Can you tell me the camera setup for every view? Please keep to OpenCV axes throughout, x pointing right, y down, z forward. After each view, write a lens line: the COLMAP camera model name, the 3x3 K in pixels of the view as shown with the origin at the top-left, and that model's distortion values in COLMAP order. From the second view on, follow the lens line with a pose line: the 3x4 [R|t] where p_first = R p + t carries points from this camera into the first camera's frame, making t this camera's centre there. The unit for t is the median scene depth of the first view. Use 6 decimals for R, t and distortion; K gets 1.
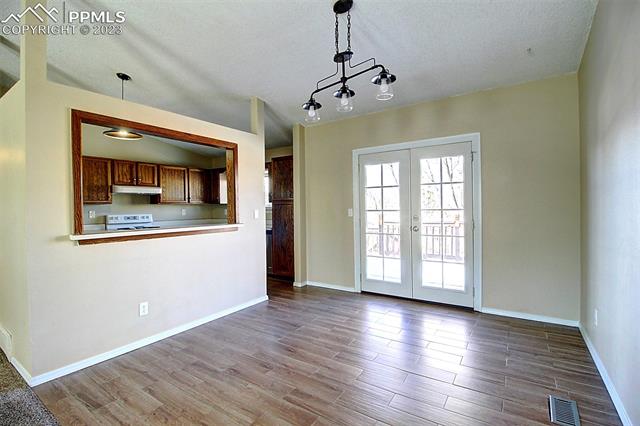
lens RADIAL K [[300.0, 0, 317.4], [0, 300.0, 207.4], [0, 0, 1]] dist [-0.023595, -0.005135]
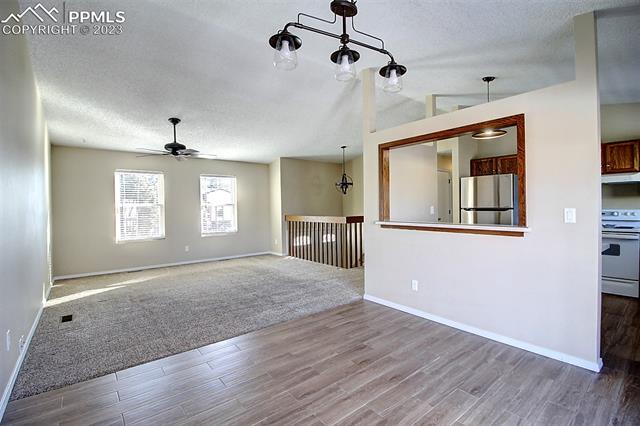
lens RADIAL K [[300.0, 0, 329.8], [0, 300.0, 204.1], [0, 0, 1]] dist [-0.023595, -0.005135]
pose [[-0.296270, 0.010227, -0.955050, 0.532964], [0.013572, 0.999887, 0.006497, -0.009788], [0.955008, -0.011037, -0.296375, 0.766707]]
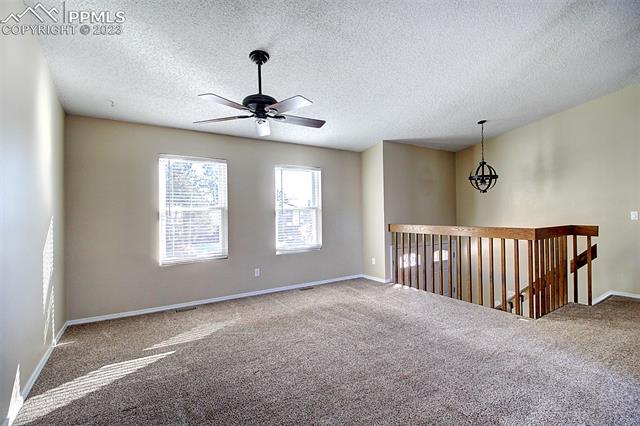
lens RADIAL K [[300.0, 0, 329.8], [0, 300.0, 201.7], [0, 0, 1]] dist [-0.023595, -0.005135]
pose [[-0.402162, -0.013553, -0.915468, 0.268488], [0.009845, 0.999769, -0.019126, -0.007179], [0.915516, -0.016704, -0.401936, 0.423041]]
